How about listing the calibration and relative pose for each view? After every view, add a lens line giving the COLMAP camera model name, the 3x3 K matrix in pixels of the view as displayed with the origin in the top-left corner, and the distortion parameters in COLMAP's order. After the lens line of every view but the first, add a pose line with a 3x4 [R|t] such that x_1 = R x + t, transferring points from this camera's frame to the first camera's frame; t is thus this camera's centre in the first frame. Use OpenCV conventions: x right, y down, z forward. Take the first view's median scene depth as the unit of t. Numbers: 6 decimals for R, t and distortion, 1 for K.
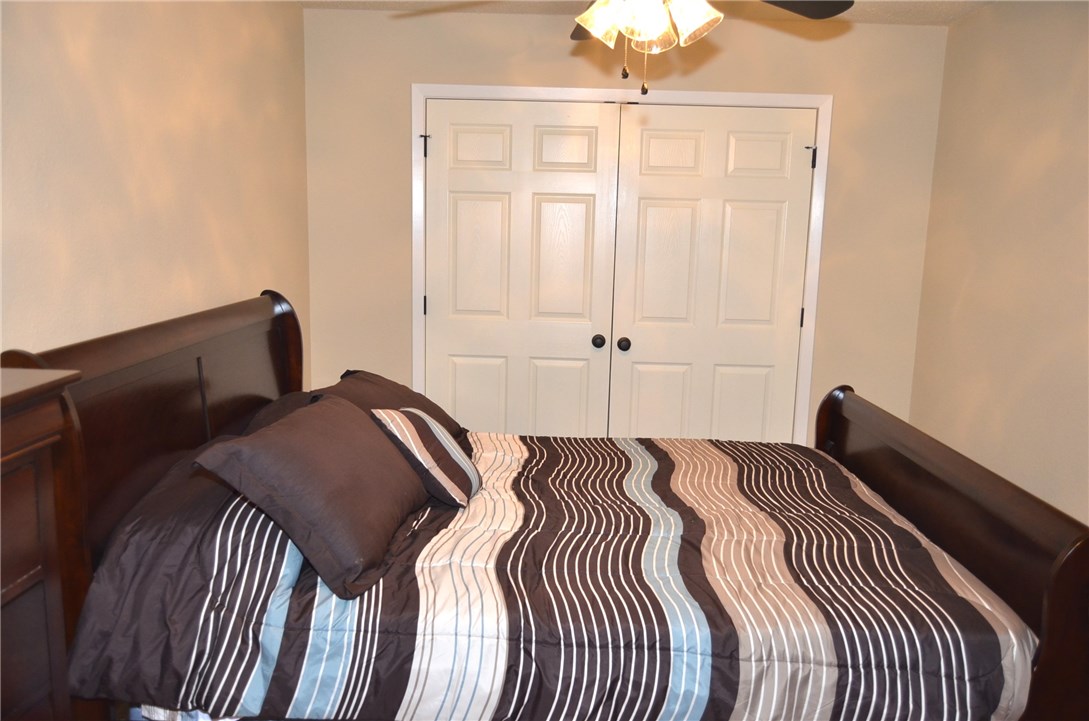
lens RADIAL K [[846.1, 0, 544.5], [0, 846.1, 360.5], [0, 0, 1]] dist [-0.005110, -0.004110]
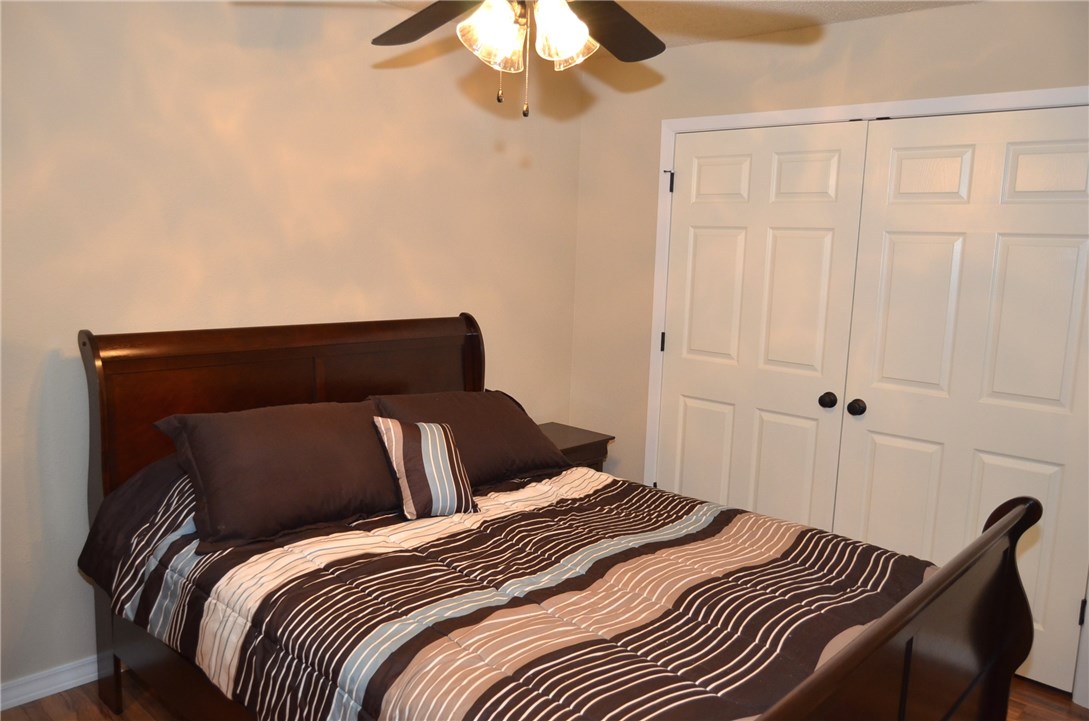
lens RADIAL K [[868.9, 0, 544.5], [0, 868.9, 360.5], [0, 0, 1]] dist [0.076443, 0.001424]
pose [[0.757035, 0.093772, -0.646610, 0.417470], [-0.124598, 0.992205, -0.001986, -0.025289], [0.641384, 0.082070, 0.762818, 0.141942]]
